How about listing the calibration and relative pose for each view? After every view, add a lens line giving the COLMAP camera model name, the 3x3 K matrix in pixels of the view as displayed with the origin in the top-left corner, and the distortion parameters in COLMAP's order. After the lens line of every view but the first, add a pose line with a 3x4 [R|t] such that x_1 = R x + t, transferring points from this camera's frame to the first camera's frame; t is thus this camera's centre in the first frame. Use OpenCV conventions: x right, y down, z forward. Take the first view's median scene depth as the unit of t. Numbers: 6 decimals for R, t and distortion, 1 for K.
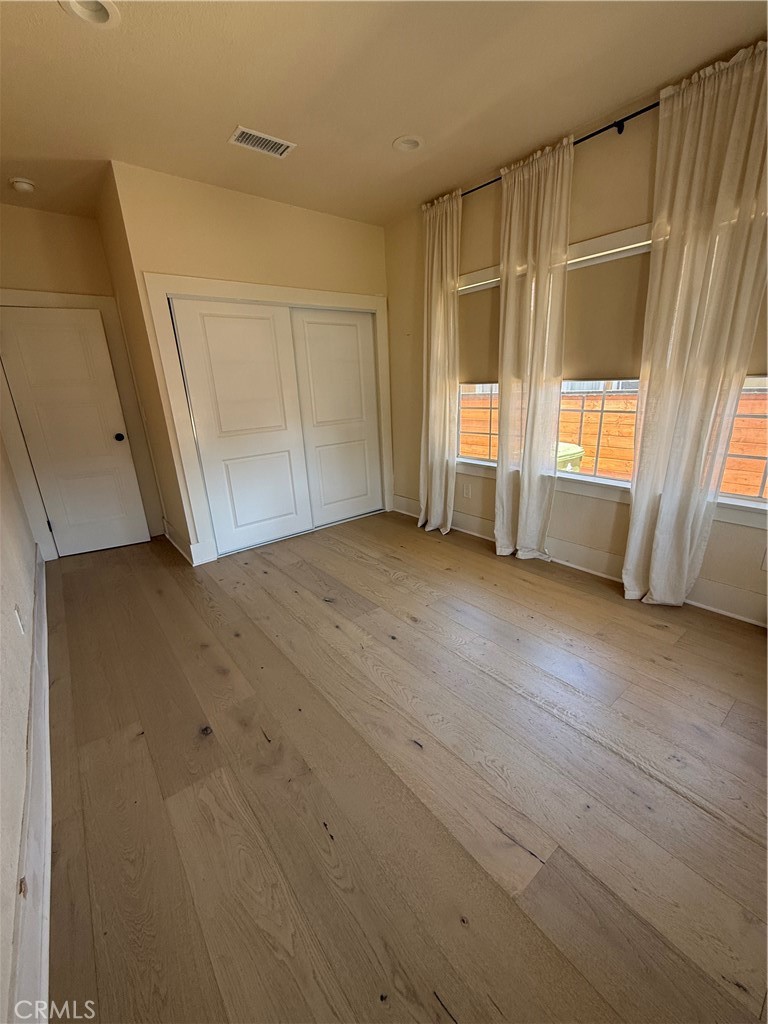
lens RADIAL K [[411.2, 0, 381.2], [0, 411.2, 510.2], [0, 0, 1]] dist [0.000106, 0.000776]
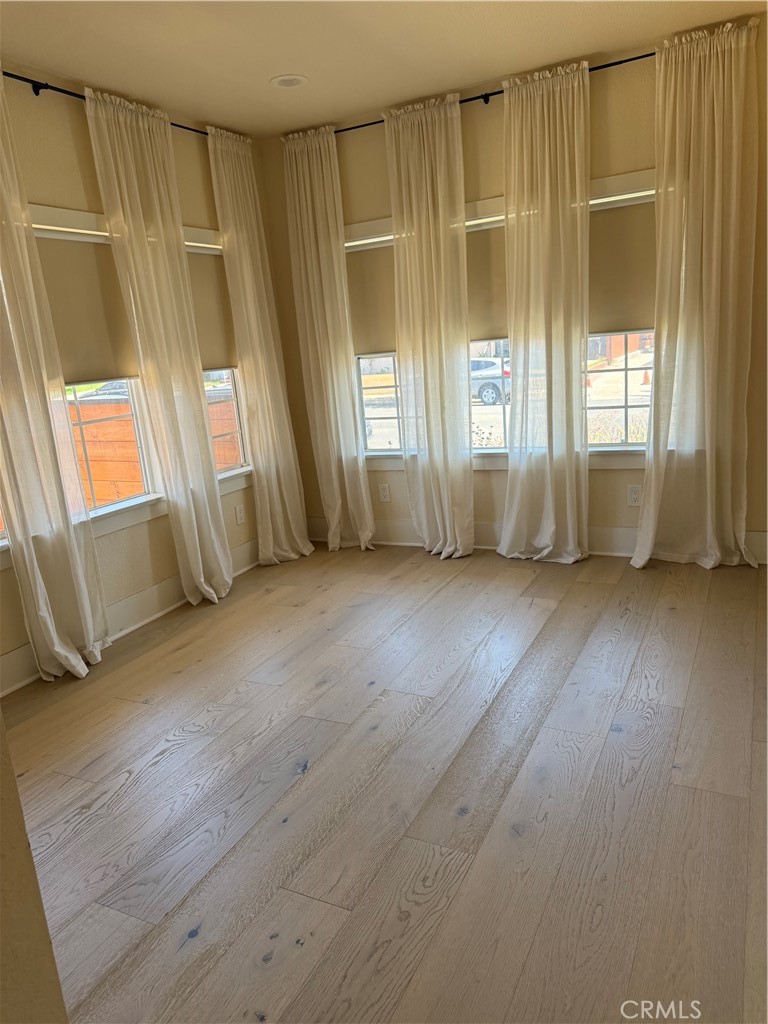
lens RADIAL K [[726.0, 0, 387.9], [0, 726.0, 513.8], [0, 0, 1]] dist [0.044547, -0.055502]
pose [[-0.419053, -0.137834, 0.897439, -1.000800], [0.366060, 0.878873, 0.305912, -0.319272], [-0.830900, 0.456710, -0.317838, 1.100770]]
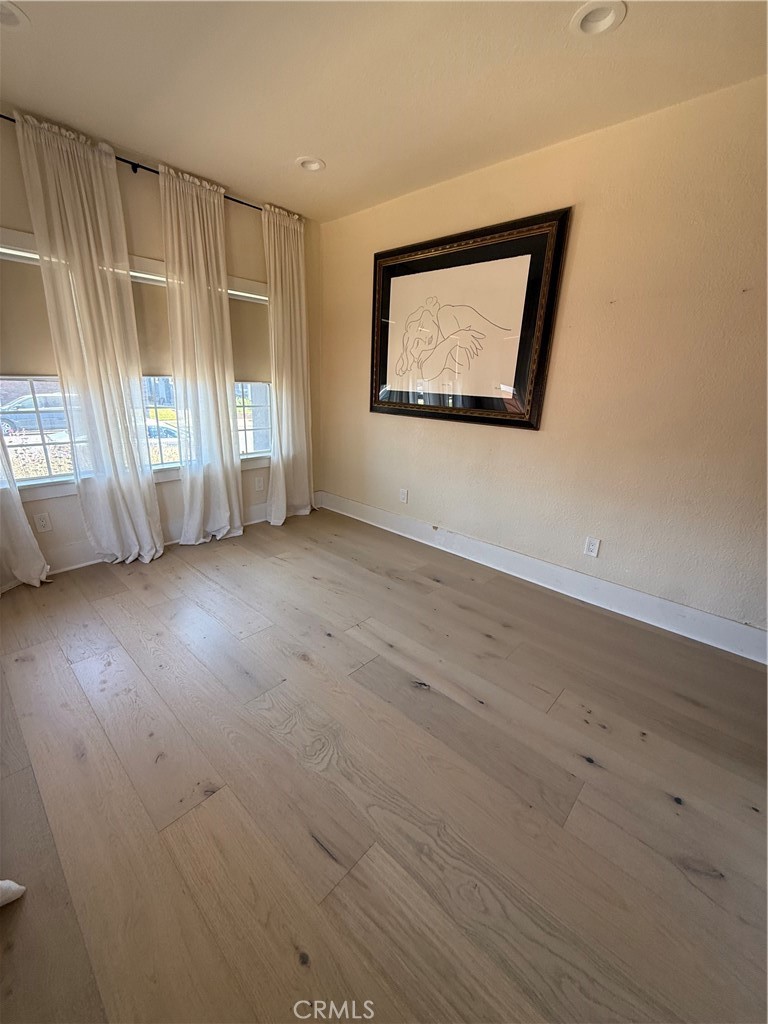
lens RADIAL K [[411.2, 0, 382.2], [0, 411.2, 511.6], [0, 0, 1]] dist [0.000106, 0.000776]
pose [[-0.987305, 0.053157, -0.149677, 0.031287], [-0.042114, 0.821004, 0.569367, -0.450981], [0.153151, 0.568443, -0.808342, 1.452591]]
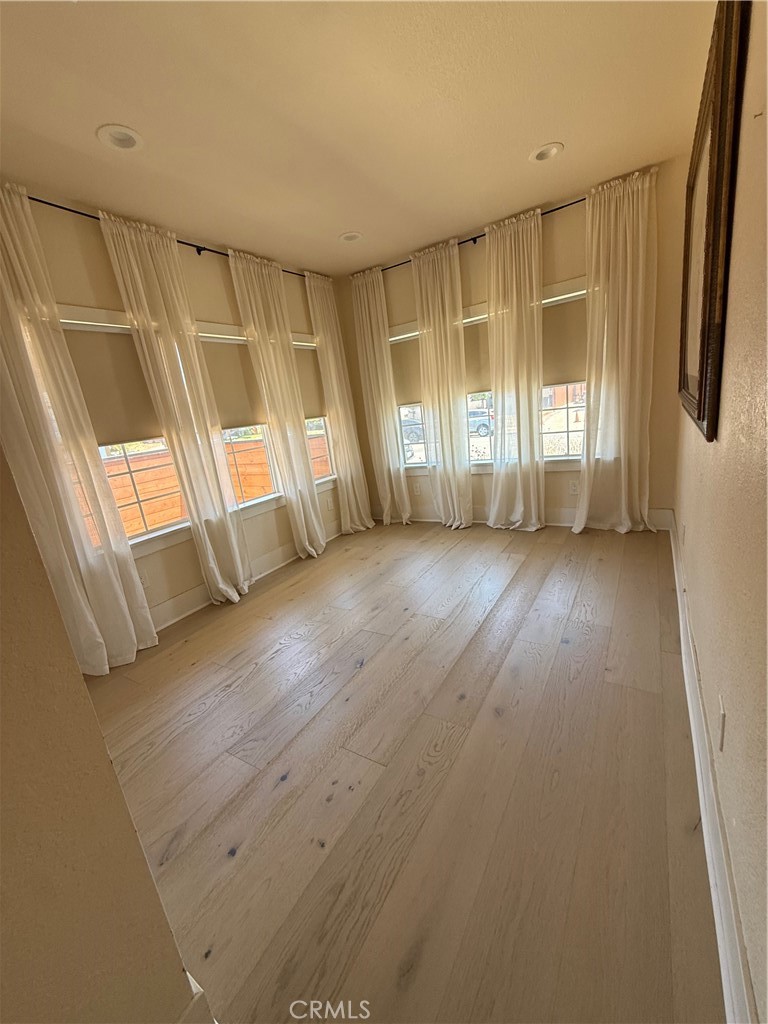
lens RADIAL K [[411.2, 0, 386.9], [0, 411.2, 511.3], [0, 0, 1]] dist [0.000106, 0.000776]
pose [[-0.334844, -0.150351, 0.930201, -0.903250], [0.410459, 0.865332, 0.287618, -0.270854], [-0.848176, 0.478117, -0.228038, 1.036956]]
